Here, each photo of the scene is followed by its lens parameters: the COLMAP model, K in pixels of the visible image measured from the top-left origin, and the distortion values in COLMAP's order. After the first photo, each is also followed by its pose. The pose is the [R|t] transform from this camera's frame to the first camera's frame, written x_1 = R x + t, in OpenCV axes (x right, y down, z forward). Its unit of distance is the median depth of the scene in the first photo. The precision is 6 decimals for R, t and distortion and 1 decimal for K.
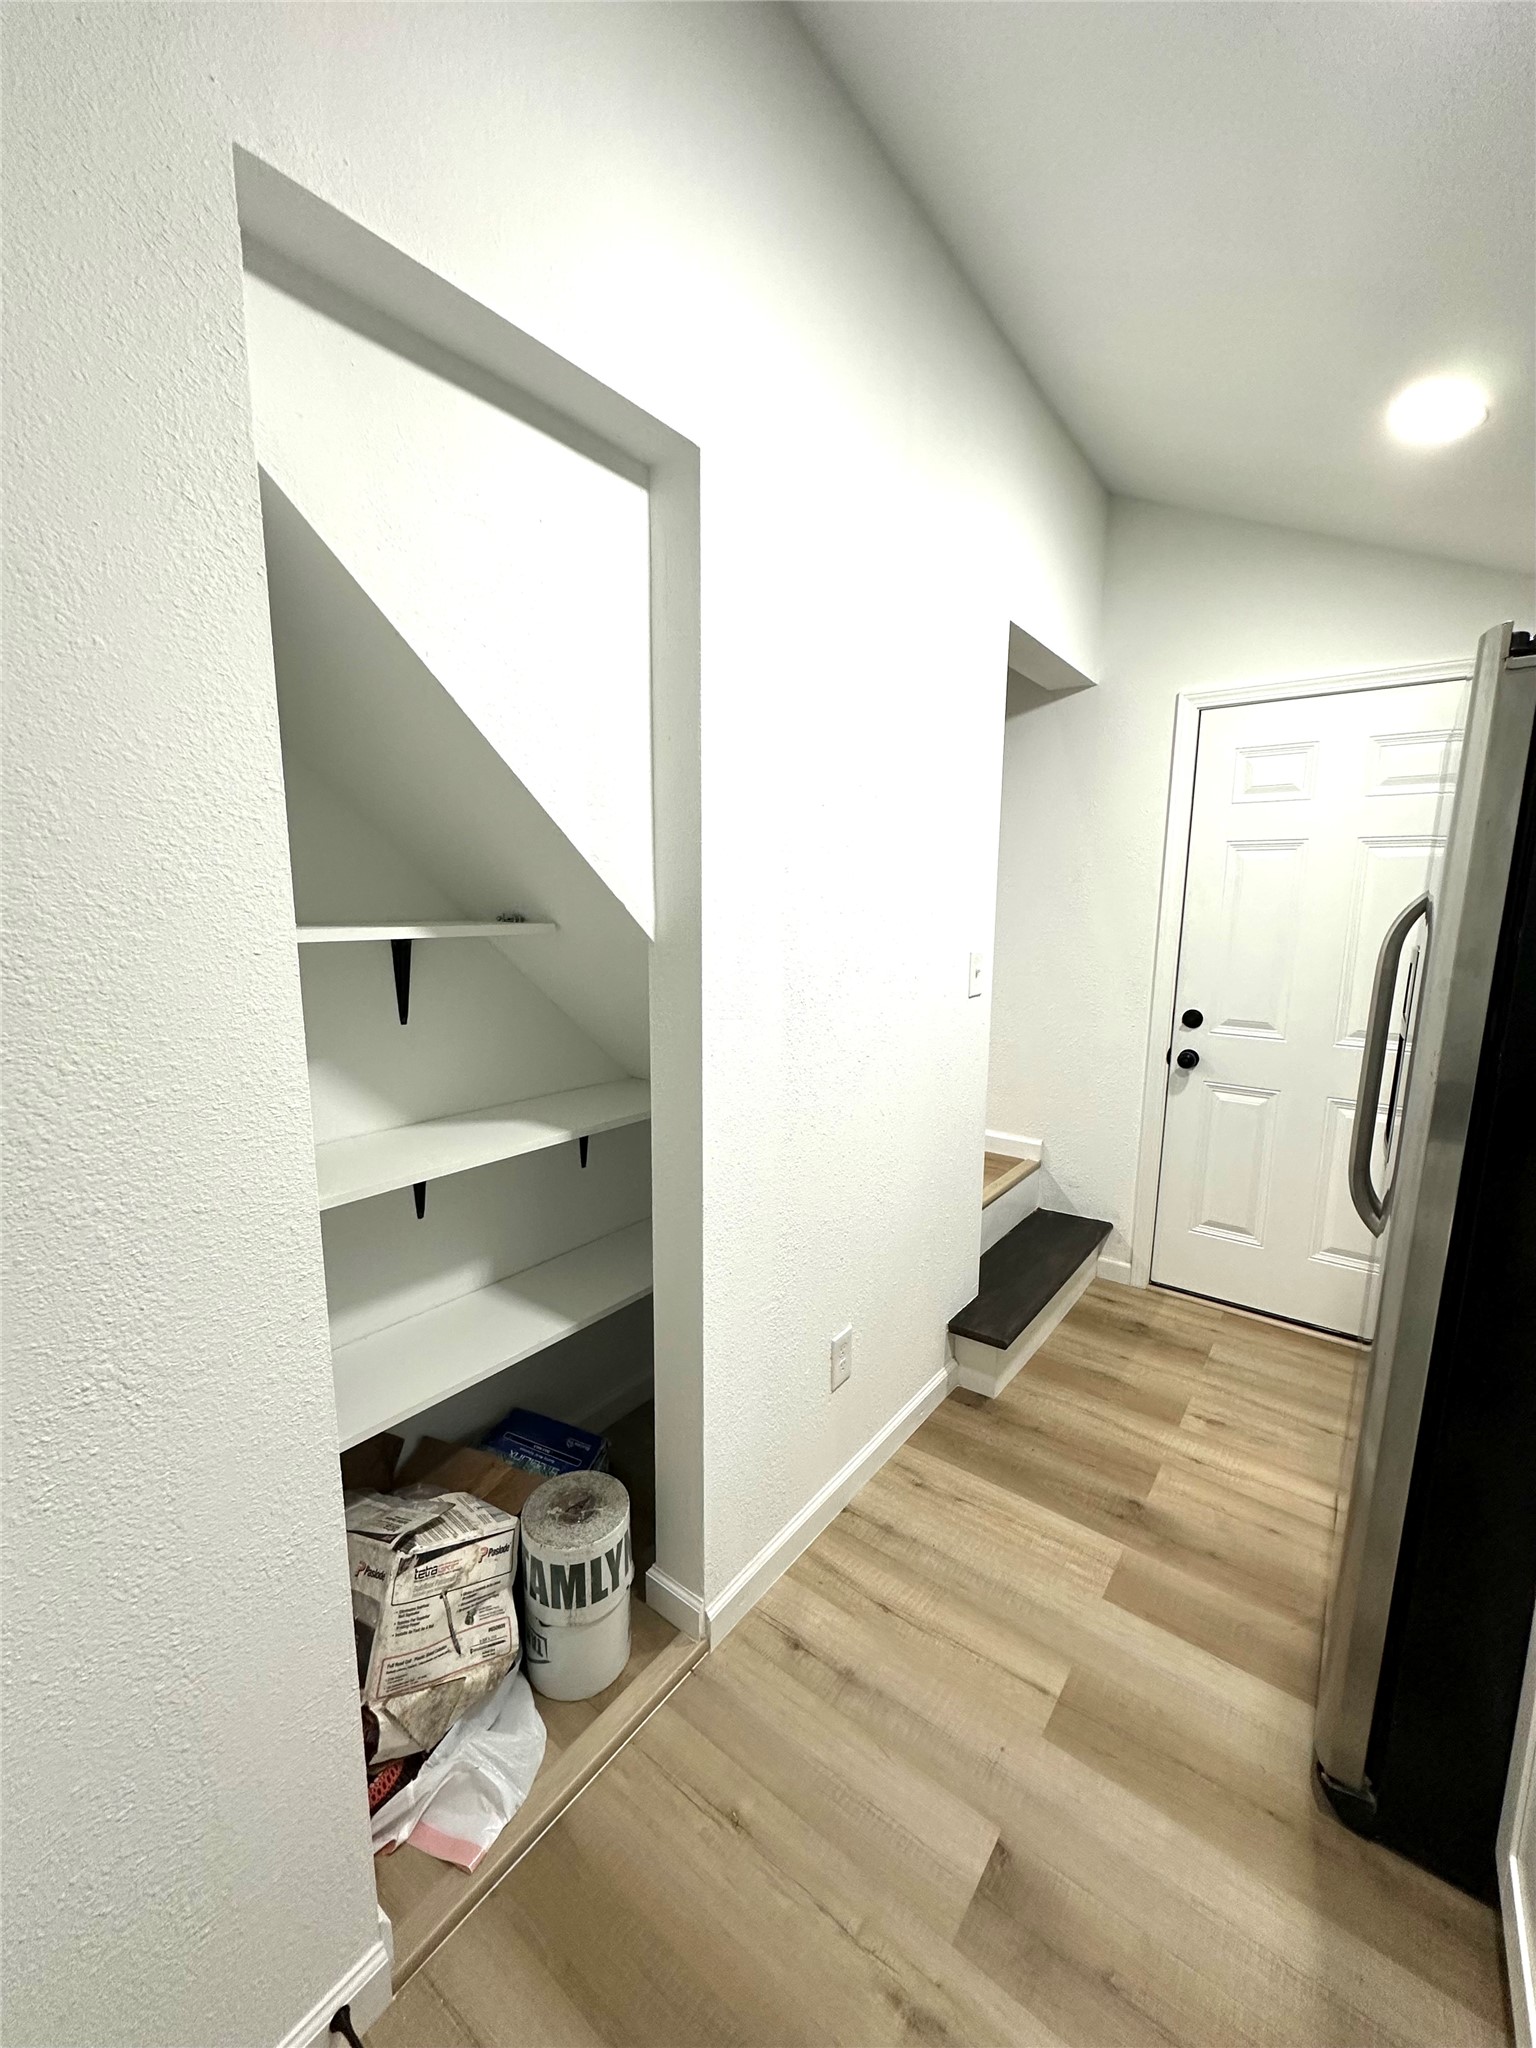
lens RADIAL K [[819.2, 0, 768.0], [0, 819.2, 1024.0], [0, 0, 1]] dist [0.000744, 0.000508]
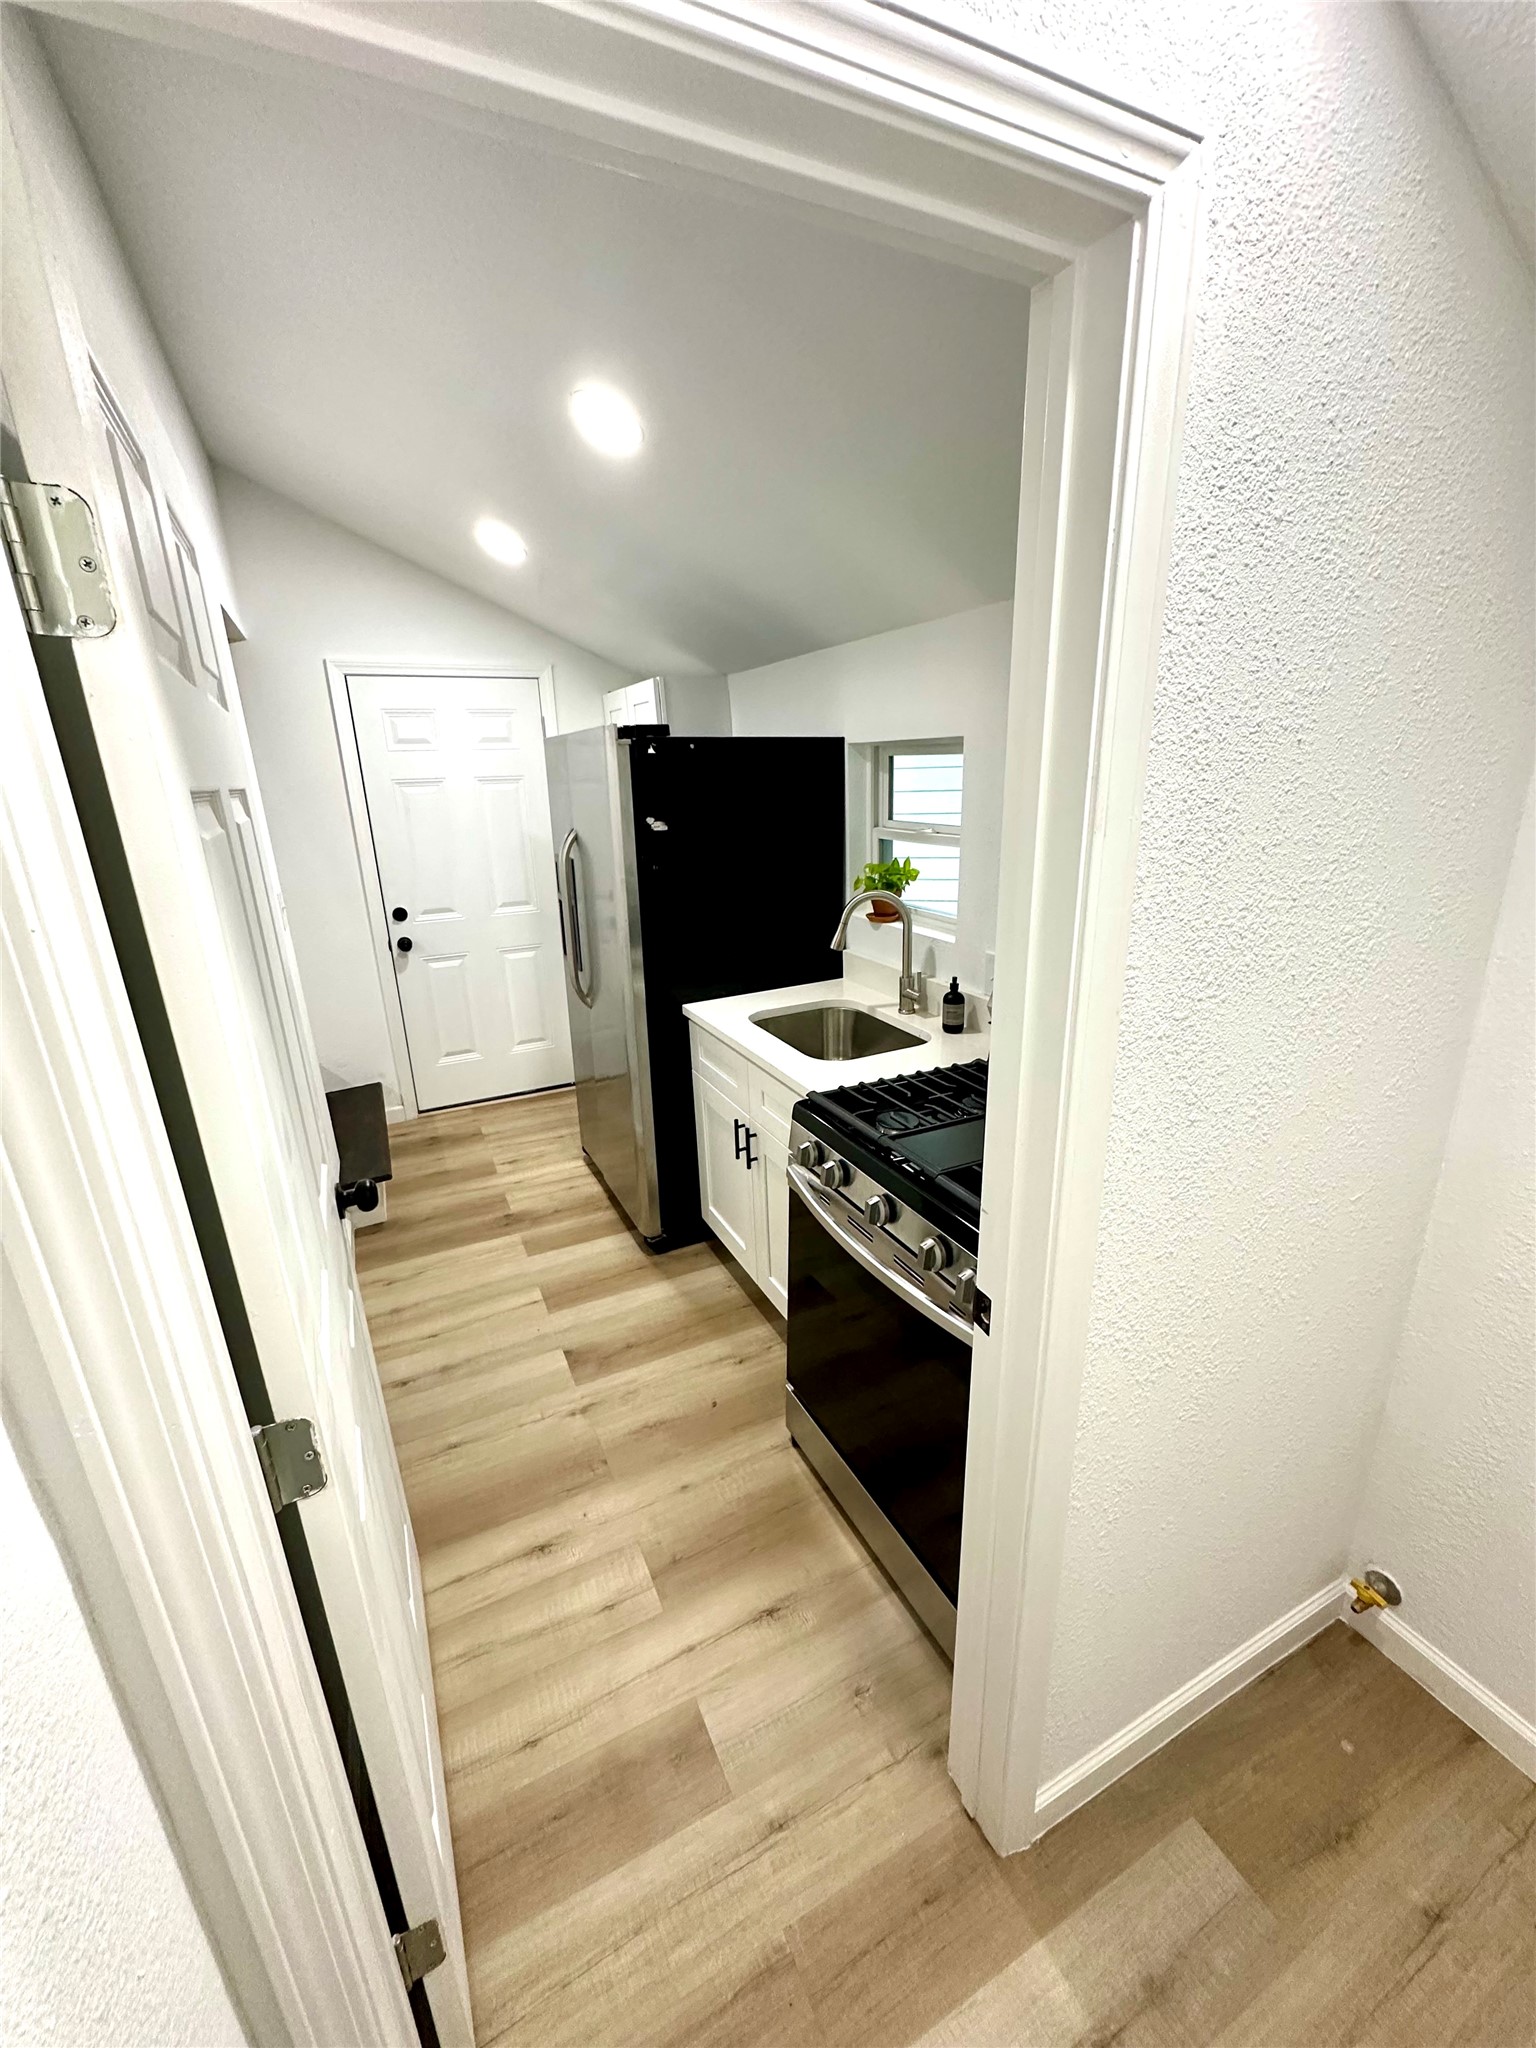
lens RADIAL K [[819.2, 0, 768.0], [0, 819.2, 1024.0], [0, 0, 1]] dist [0.000744, 0.000508]
pose [[0.442672, -0.289569, 0.848641, -0.509256], [0.164234, 0.956595, 0.240736, -0.073084], [-0.881515, 0.032808, 0.471015, -0.200078]]
